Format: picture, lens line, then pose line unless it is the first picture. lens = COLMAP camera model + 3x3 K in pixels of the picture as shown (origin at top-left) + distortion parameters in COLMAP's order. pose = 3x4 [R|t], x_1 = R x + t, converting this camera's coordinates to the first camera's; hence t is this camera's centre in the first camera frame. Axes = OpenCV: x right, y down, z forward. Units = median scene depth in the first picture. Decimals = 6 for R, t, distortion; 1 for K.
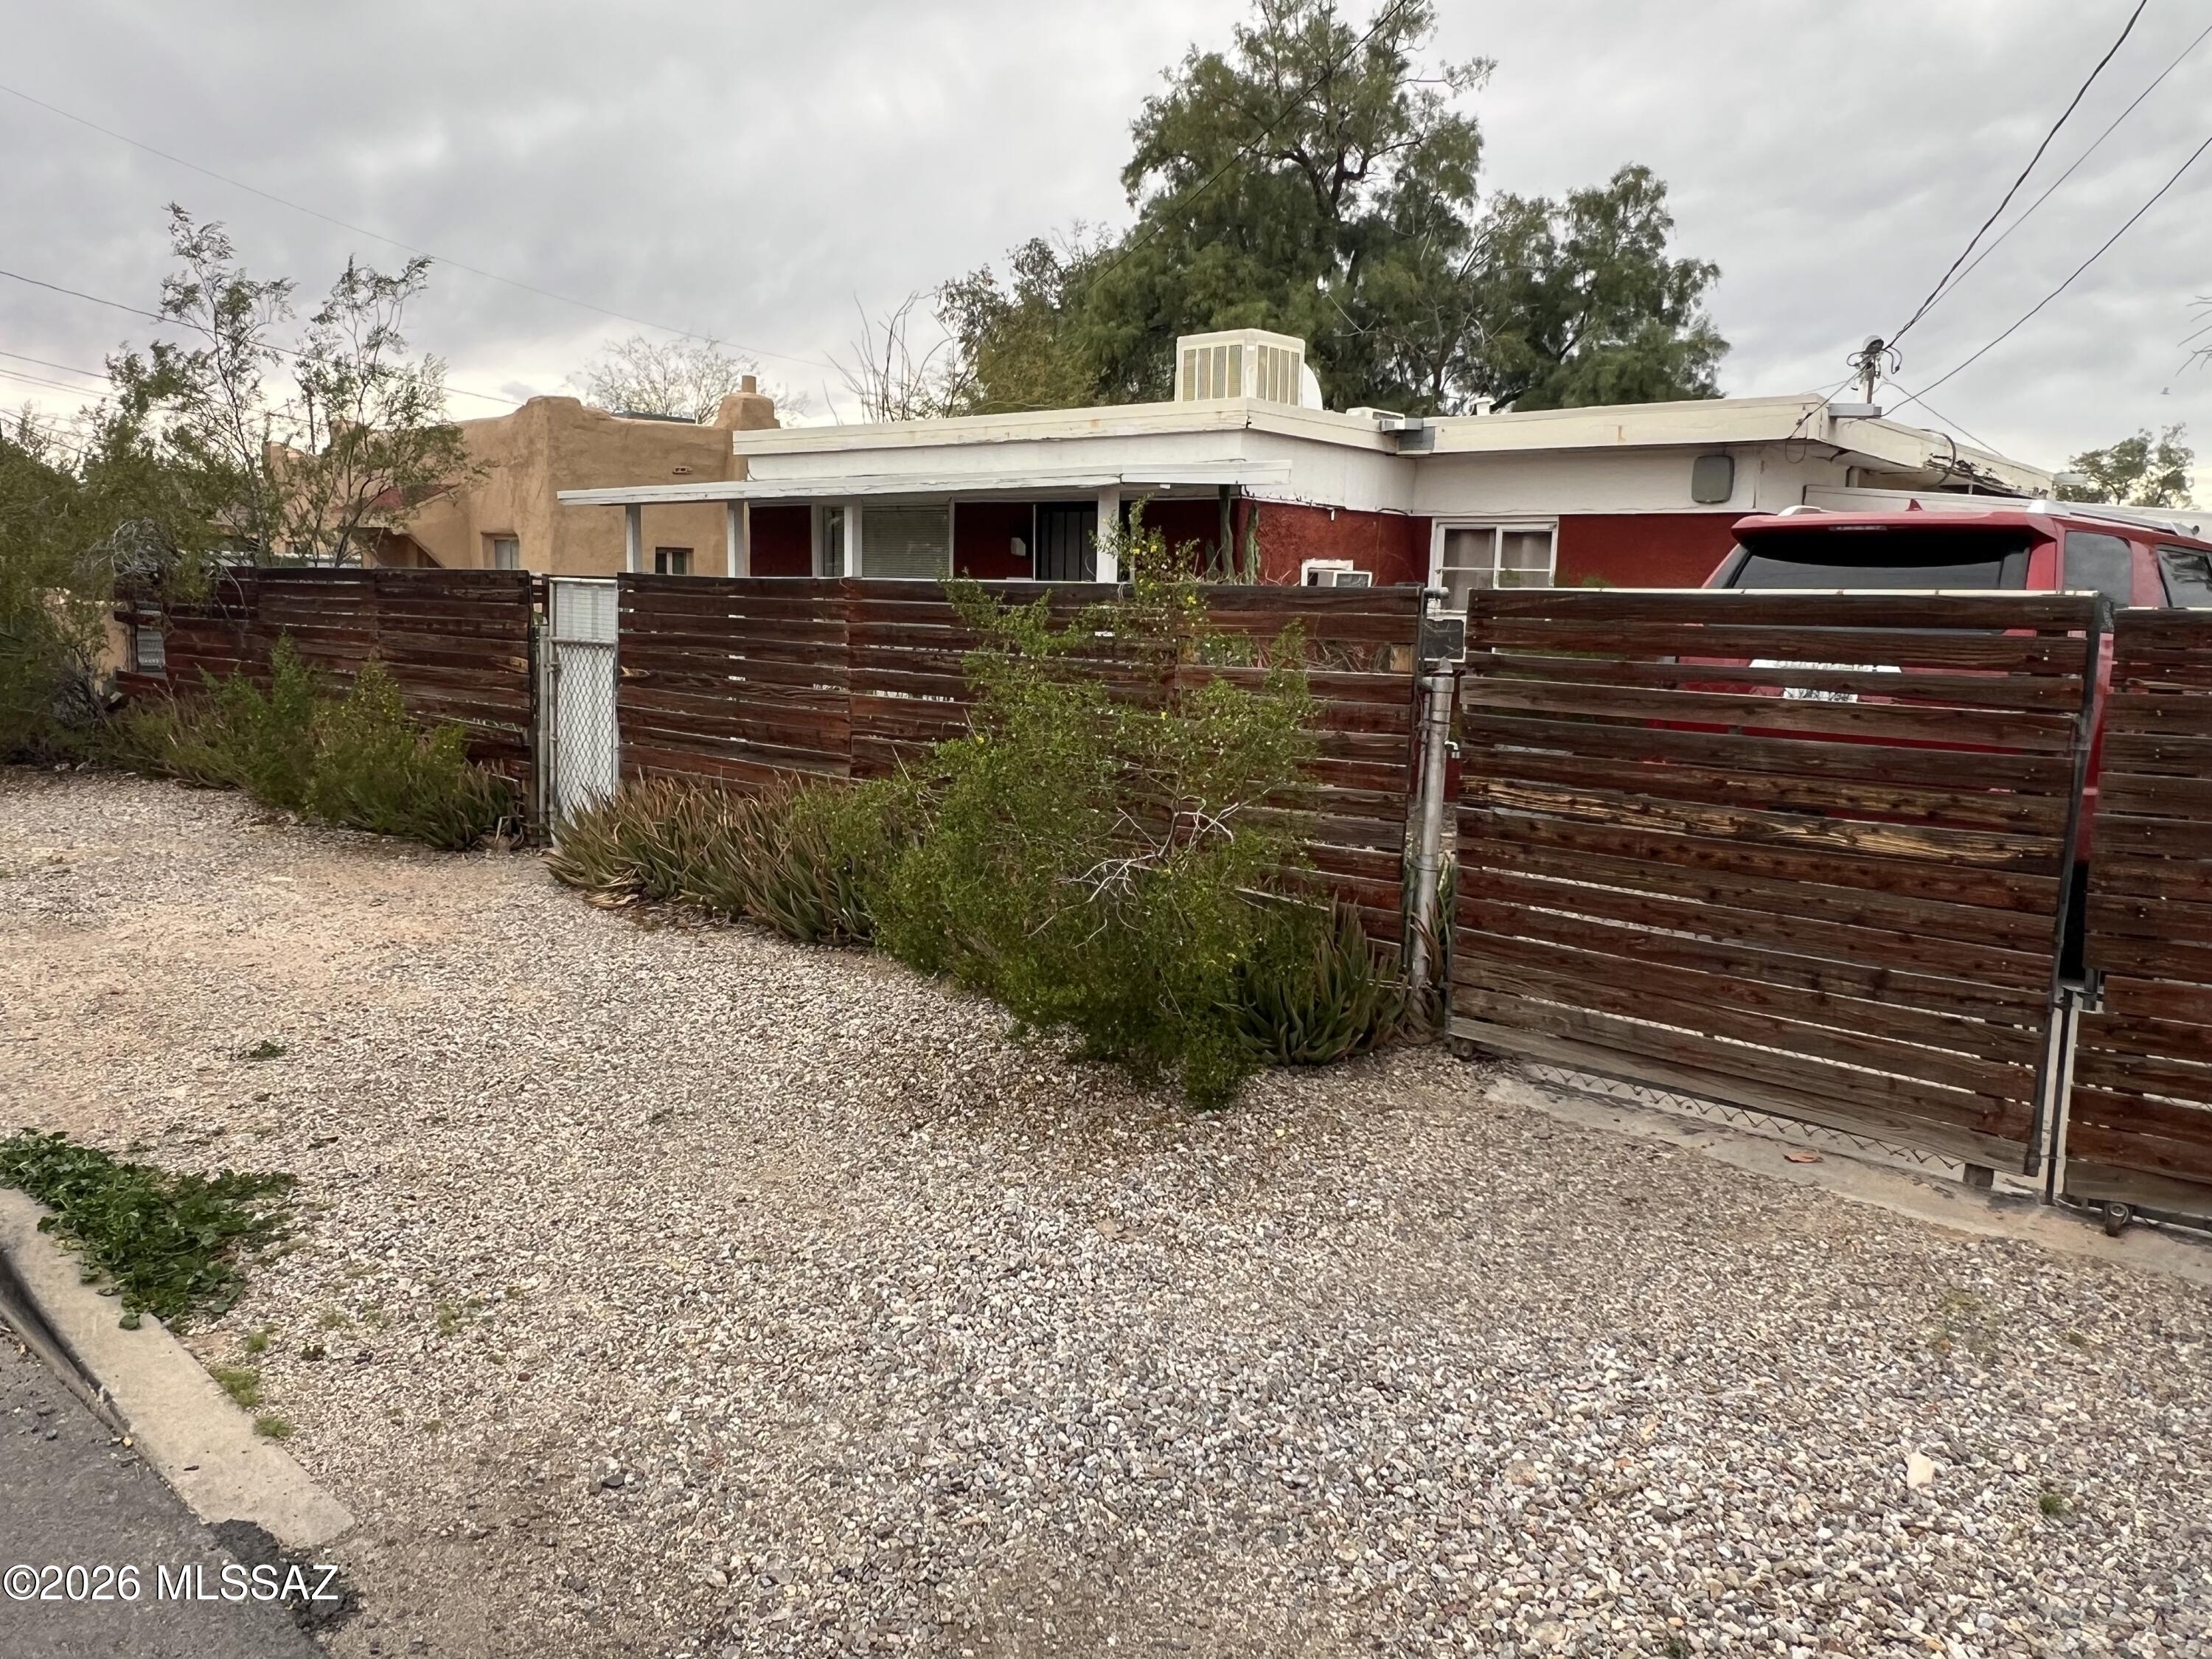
lens RADIAL K [[1571.9, 0, 1117.5], [0, 1571.9, 835.1], [0, 0, 1]] dist [0.023382, 0.000167]
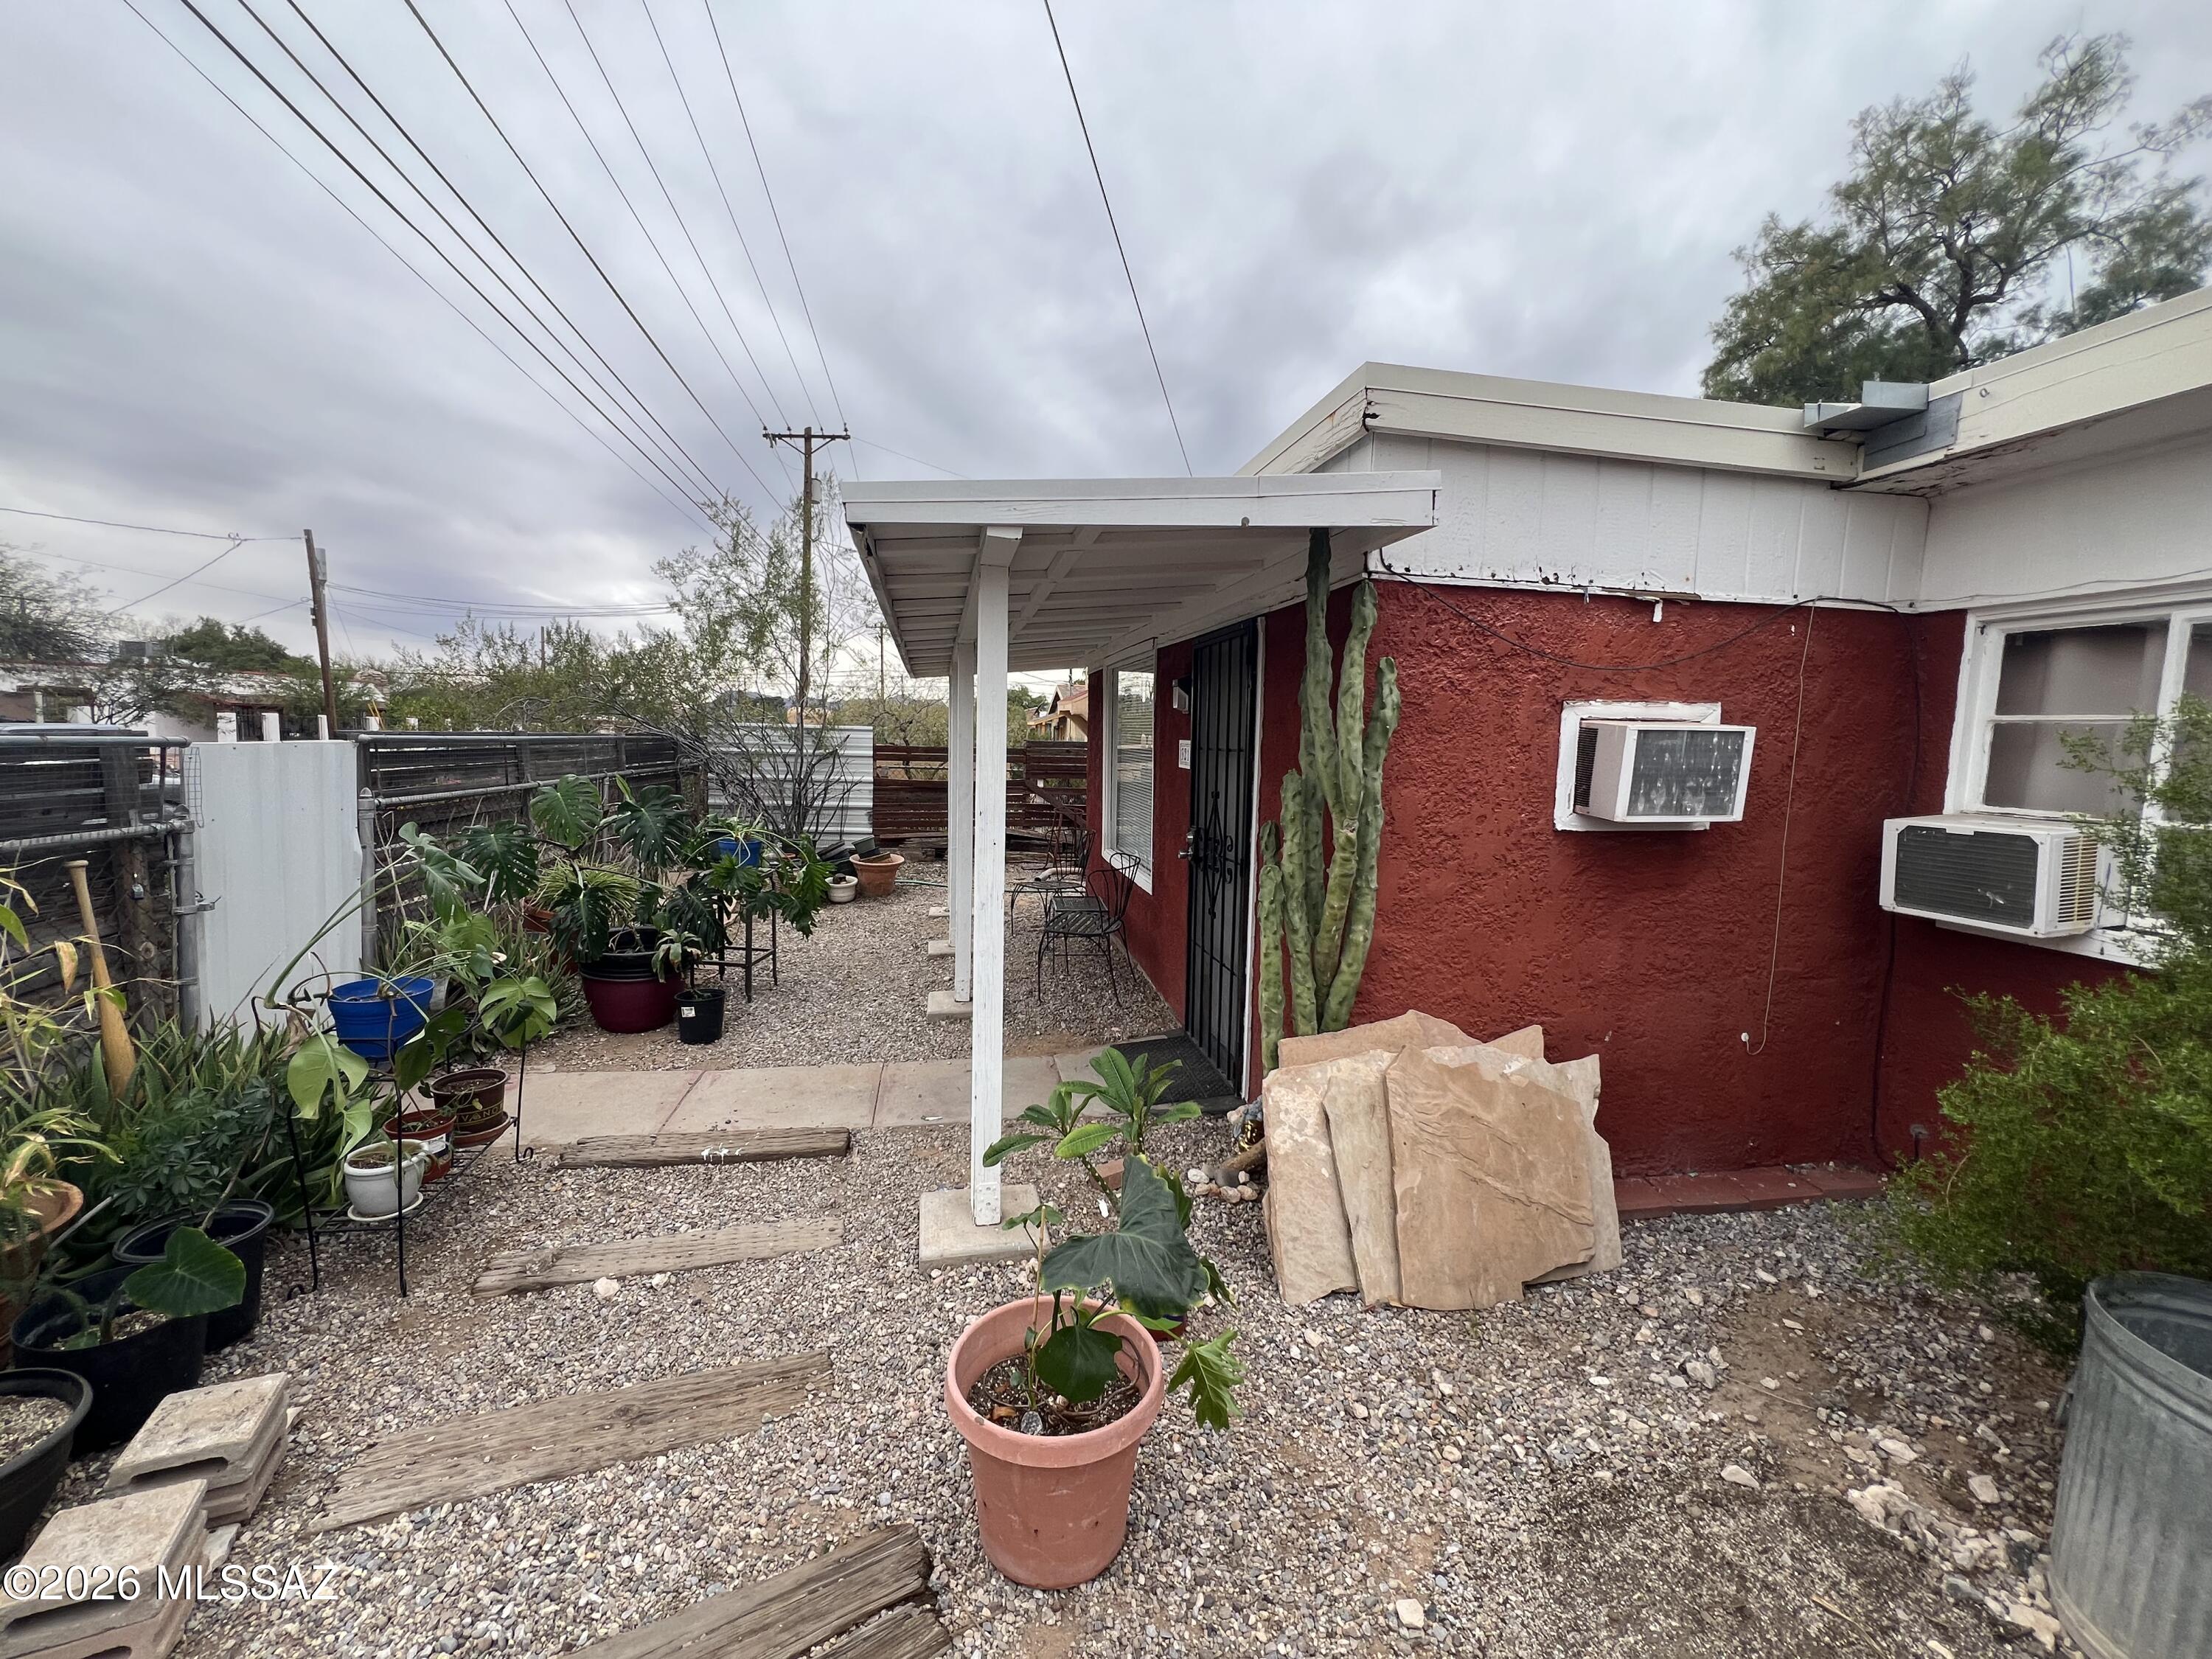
lens RADIAL K [[889.9, 0, 1105.9], [0, 889.9, 834.4], [0, 0, 1]] dist [-0.001991, 0.000749]
pose [[0.787969, 0.059375, -0.612845, 0.081459], [-0.095303, 0.995105, -0.026126, -0.051537], [0.608294, 0.078992, 0.789771, 0.317346]]
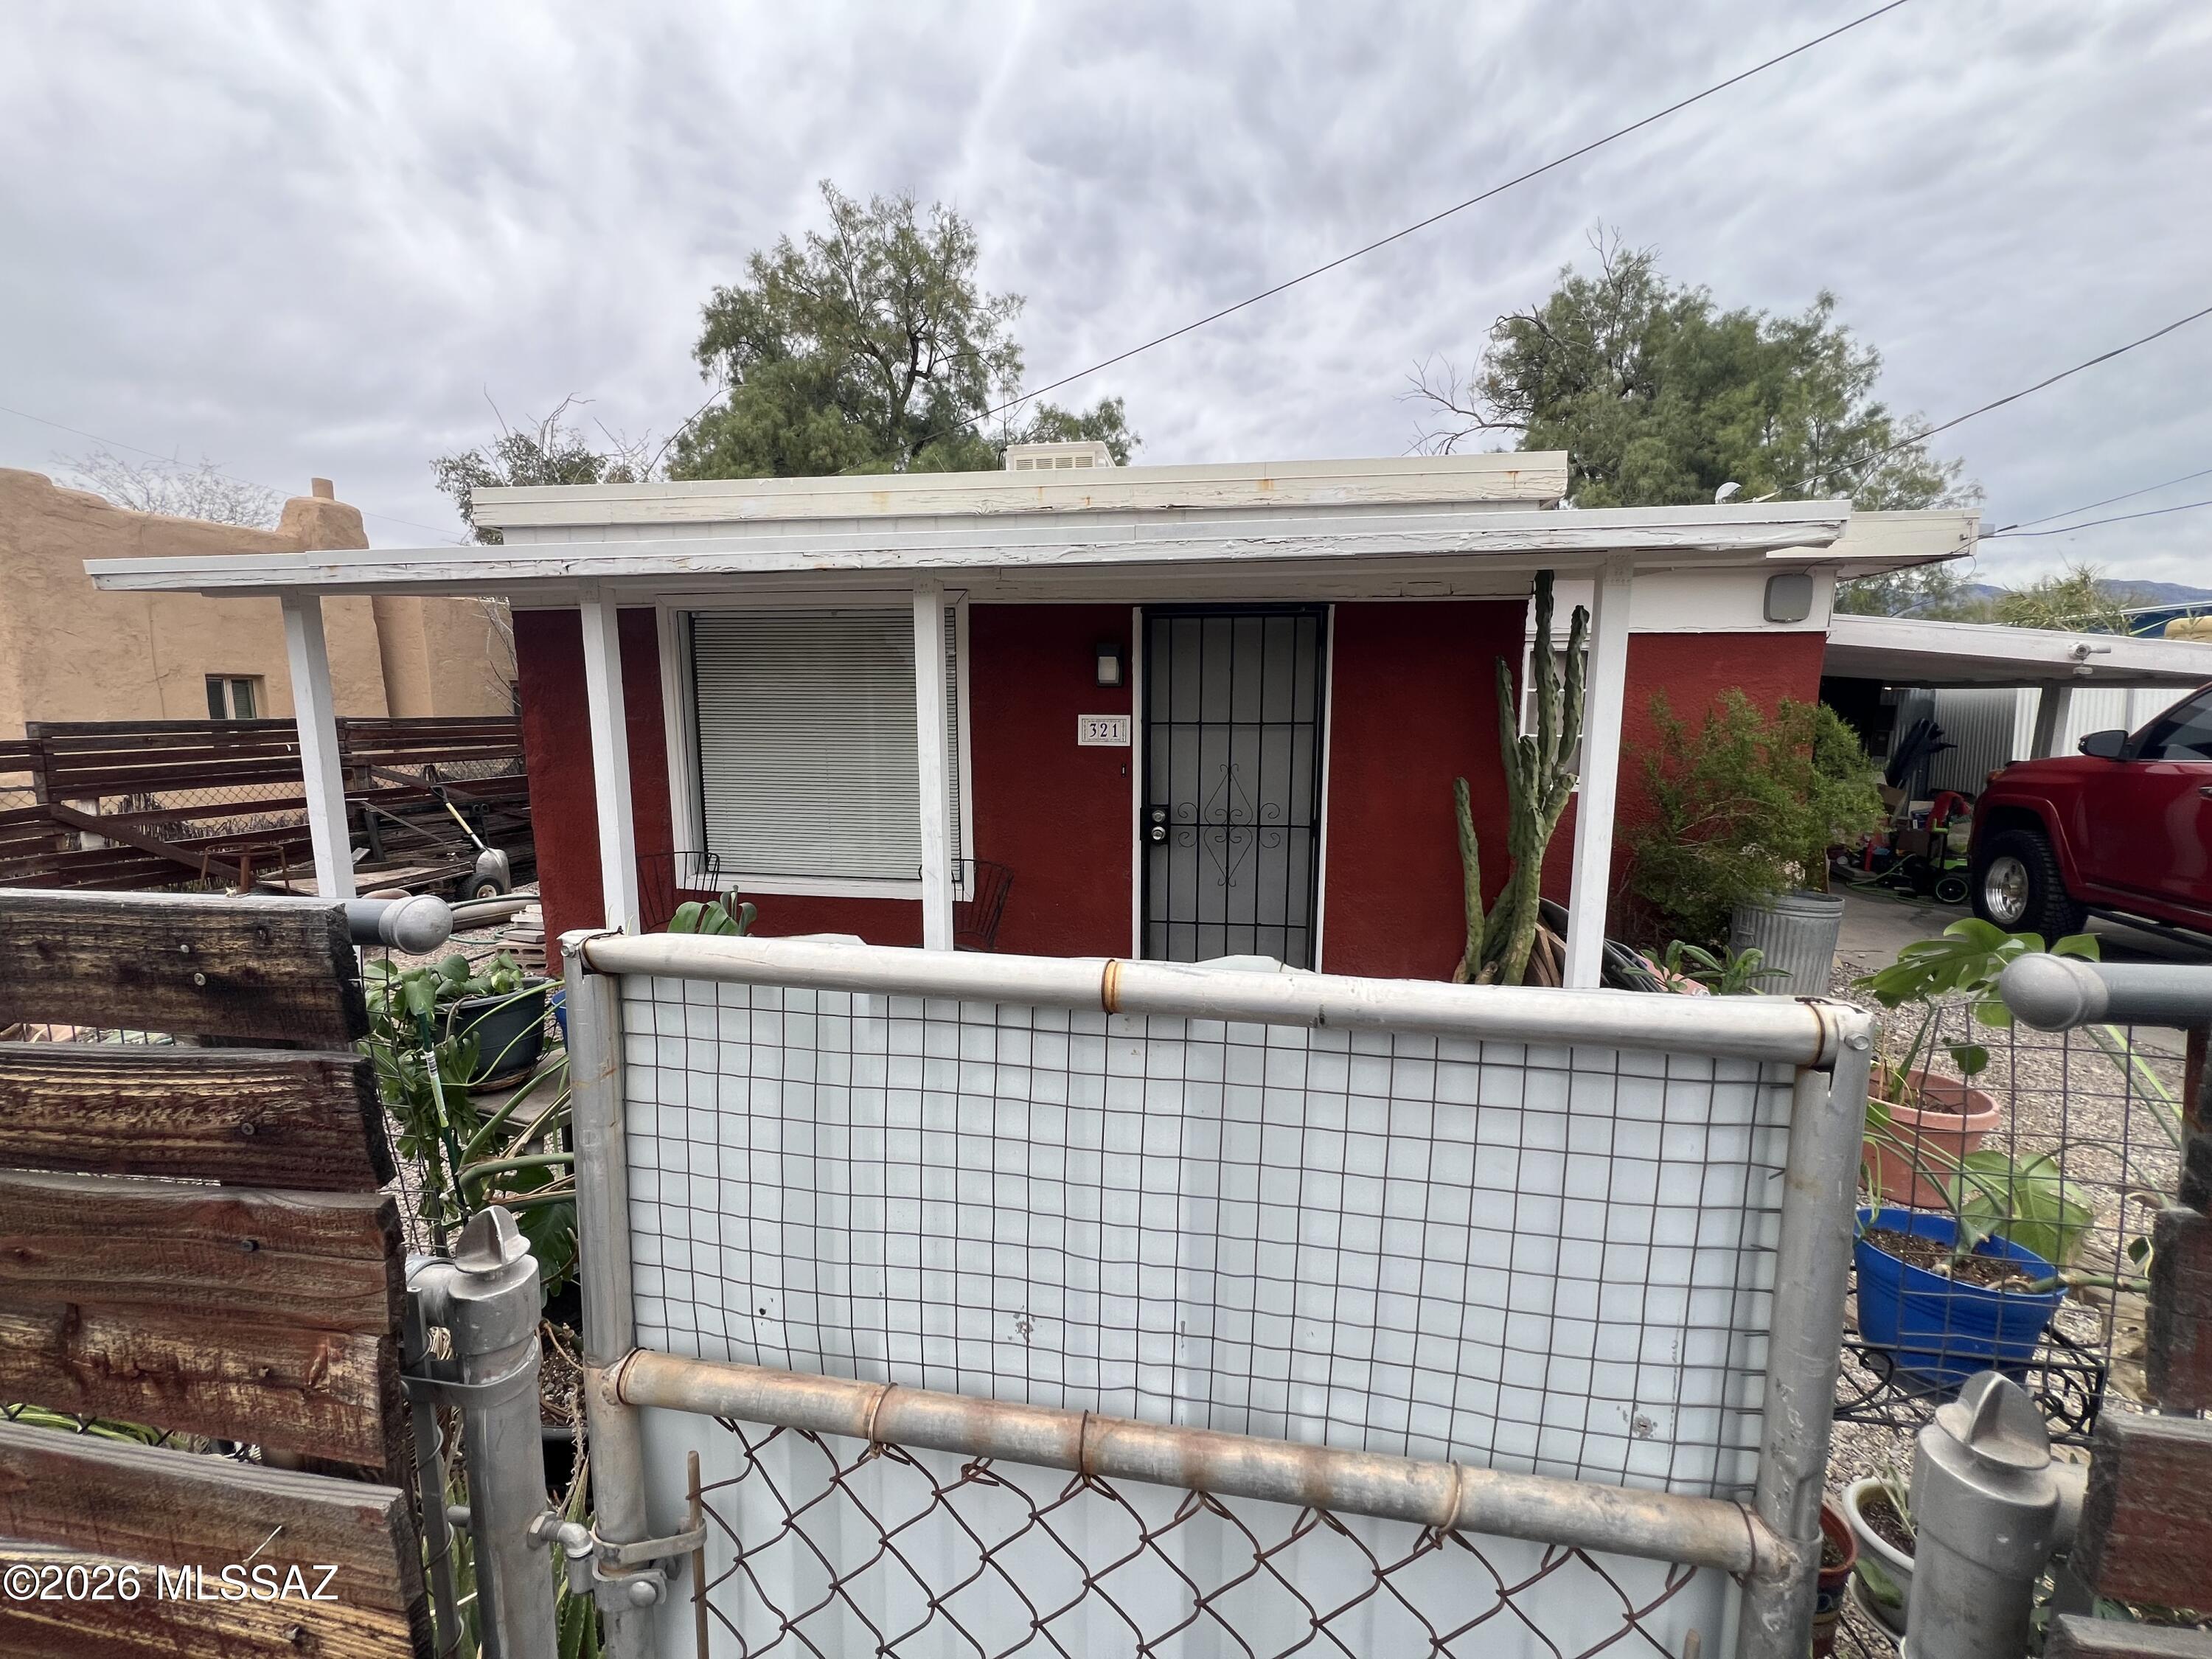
lens RADIAL K [[894.4, 0, 1102.7], [0, 894.4, 824.8], [0, 0, 1]] dist [0.003636, 0.001211]
pose [[0.851554, -0.096626, 0.515285, -0.128494], [0.101097, 0.994686, 0.019453, -0.060304], [-0.514426, 0.035529, 0.856798, 0.326193]]
